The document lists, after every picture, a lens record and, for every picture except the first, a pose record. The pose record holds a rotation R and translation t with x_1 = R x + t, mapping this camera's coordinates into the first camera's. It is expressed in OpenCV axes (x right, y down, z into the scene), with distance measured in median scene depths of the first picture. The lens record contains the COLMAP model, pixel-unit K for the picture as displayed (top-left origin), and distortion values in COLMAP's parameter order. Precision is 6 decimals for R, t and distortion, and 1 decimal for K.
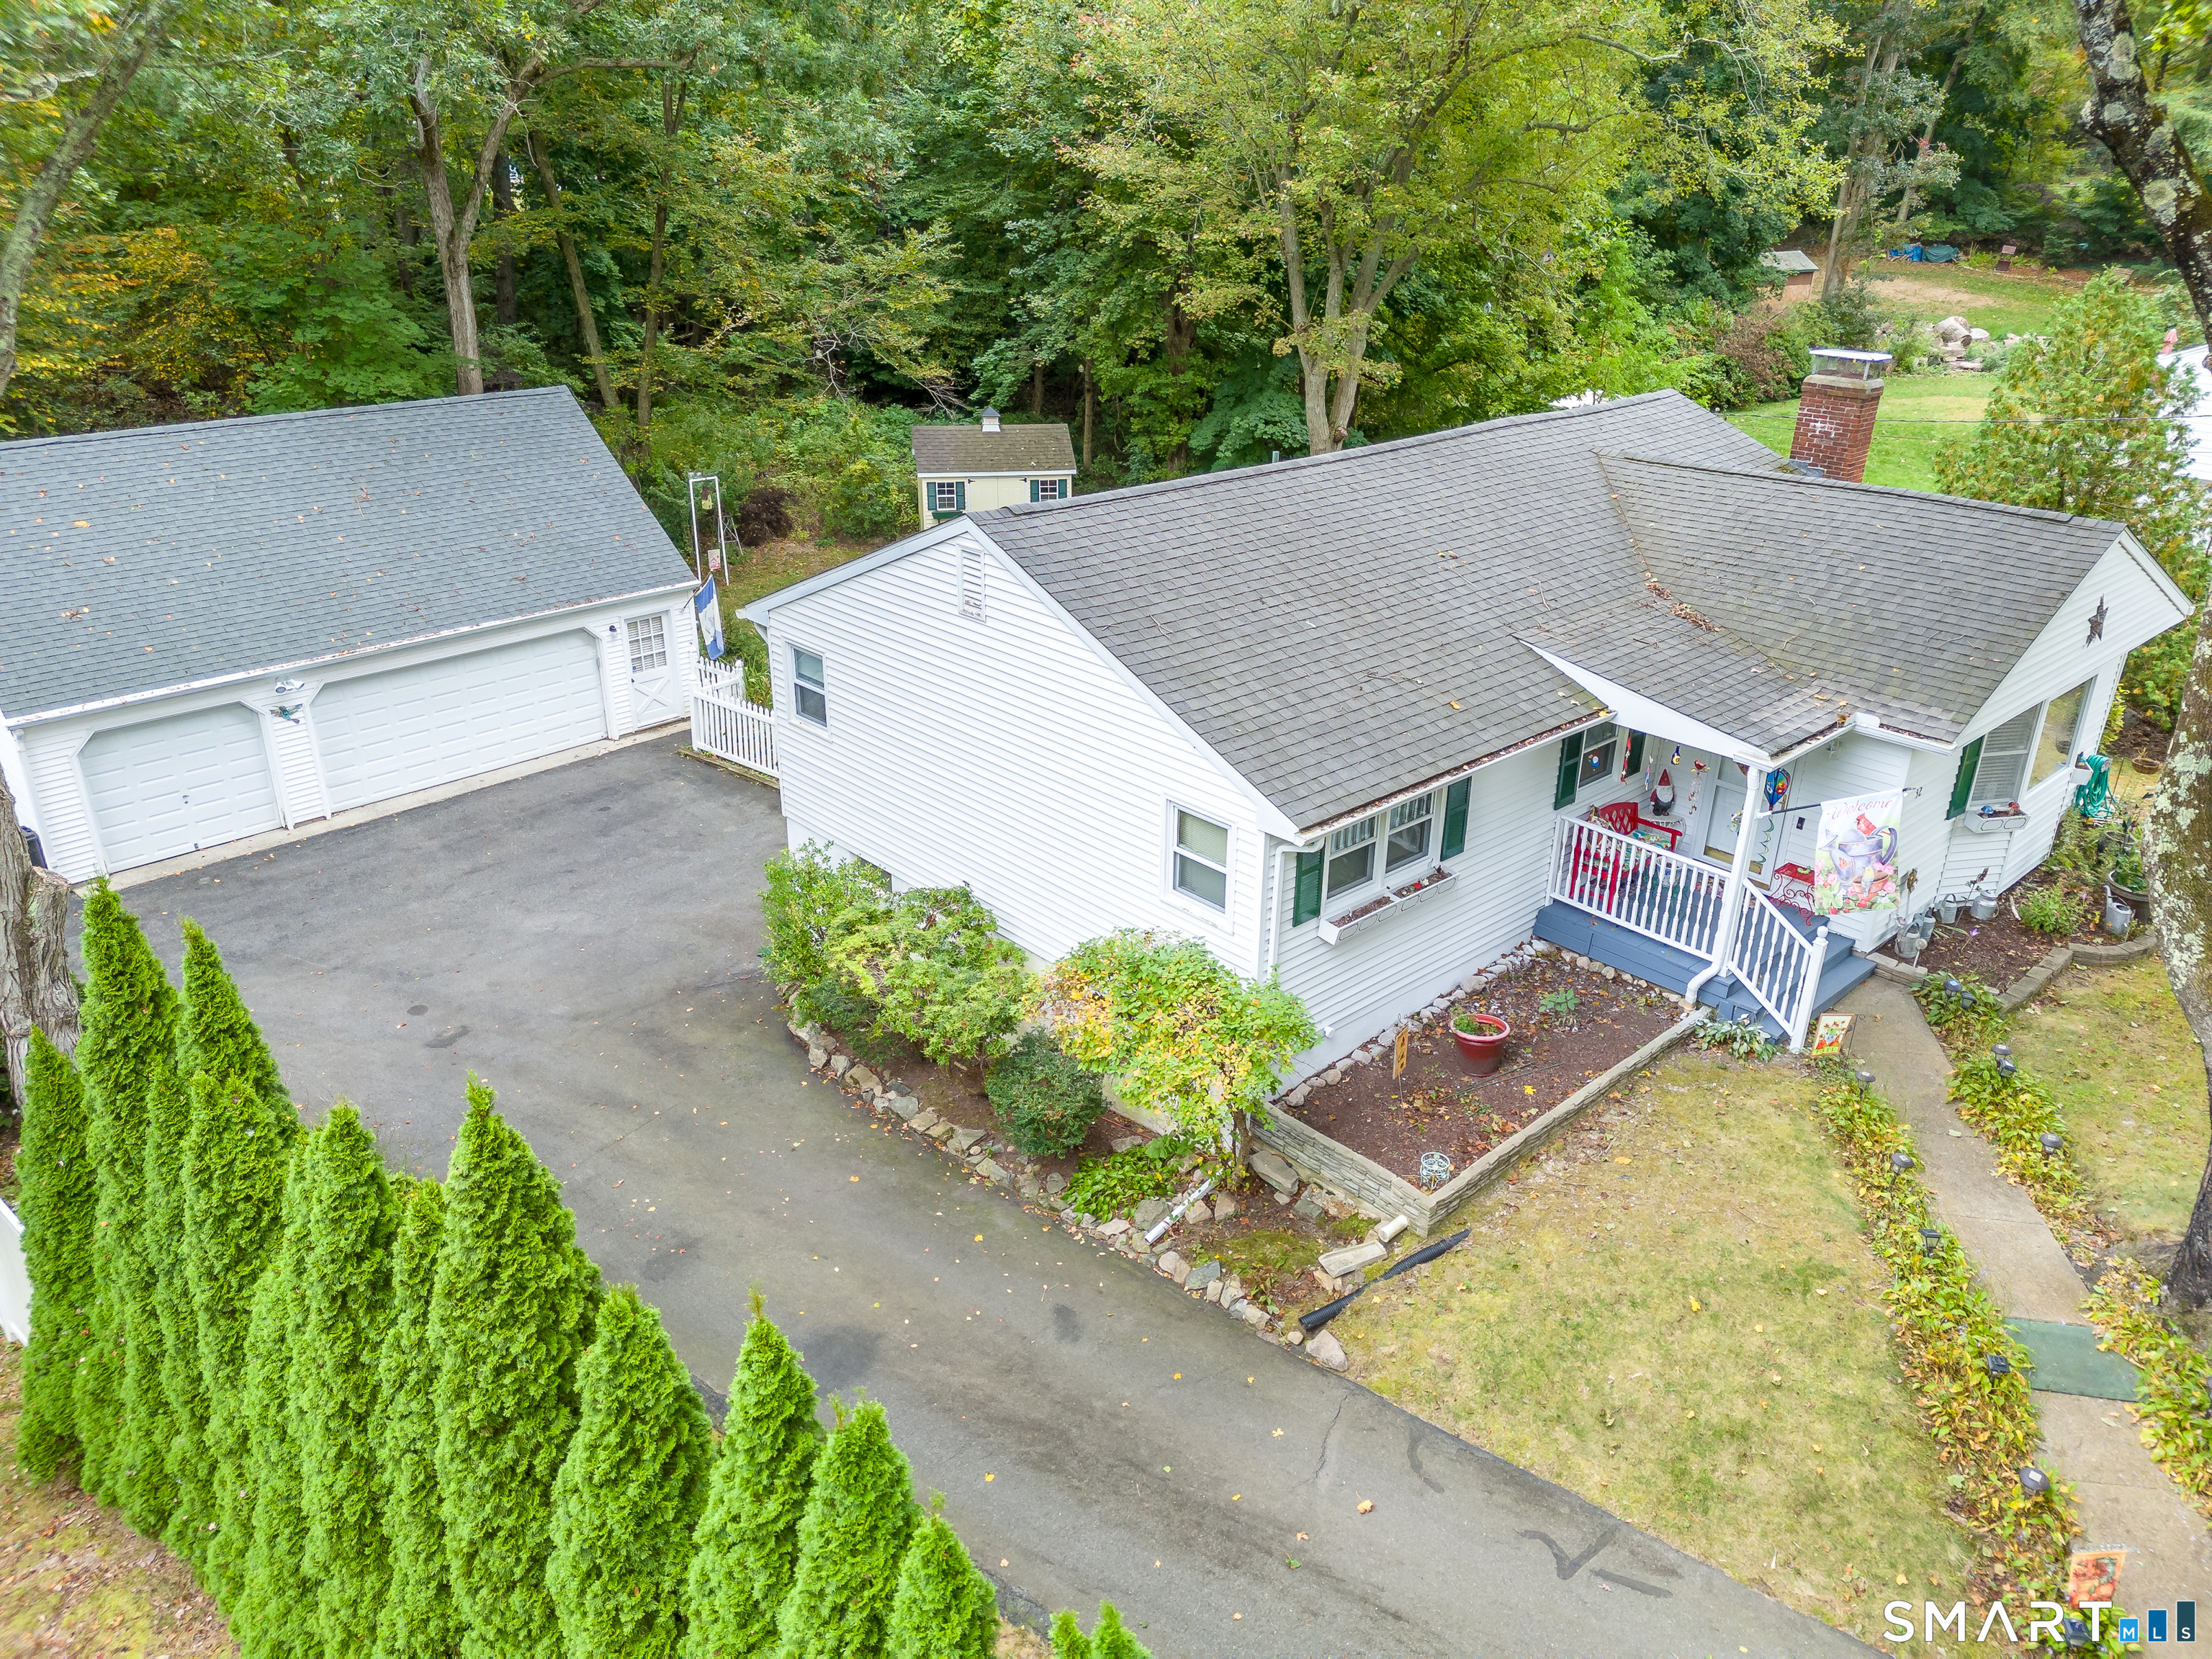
lens RADIAL K [[1571.4, 0, 1104.0], [0, 1571.4, 827.0], [0, 0, 1]] dist [0.031957, -0.007352]
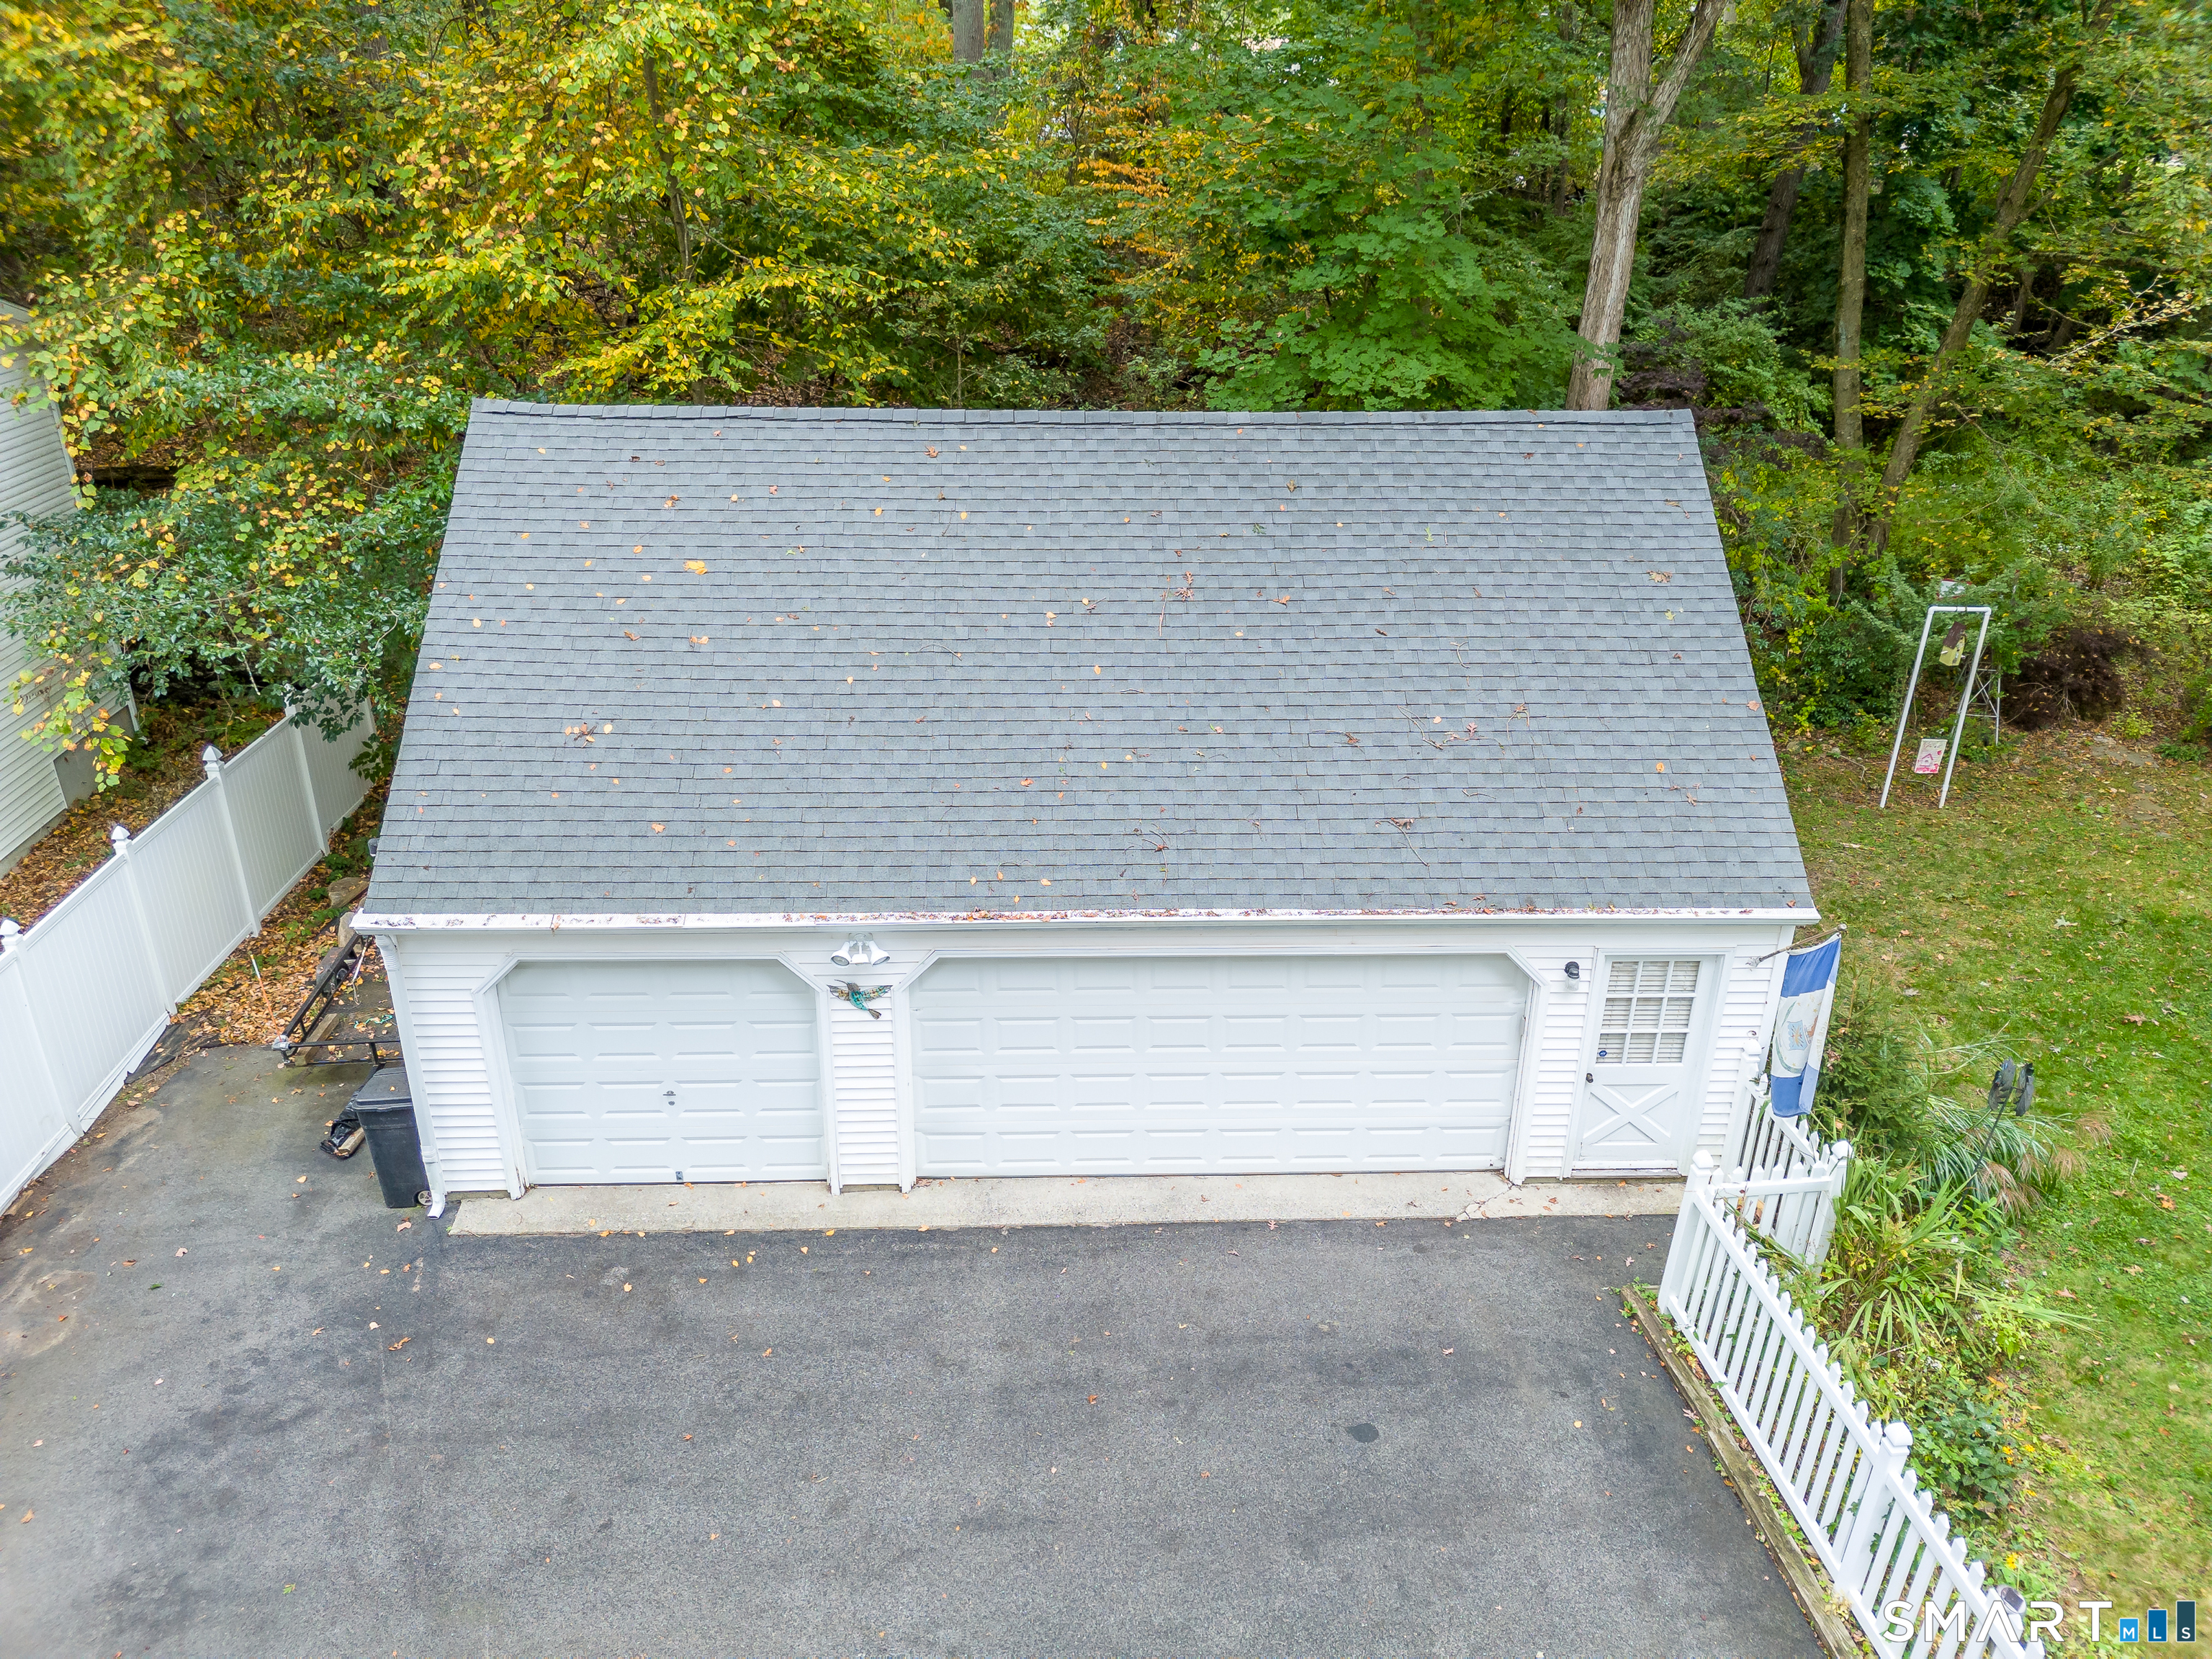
lens RADIAL K [[1571.4, 0, 1109.1], [0, 1571.4, 828.5], [0, 0, 1]] dist [0.031957, -0.007352]
pose [[0.714794, 0.289764, -0.636479, -0.099138], [-0.284828, 0.951840, 0.113461, -0.128908], [0.638703, 0.100186, 0.762903, 0.422571]]
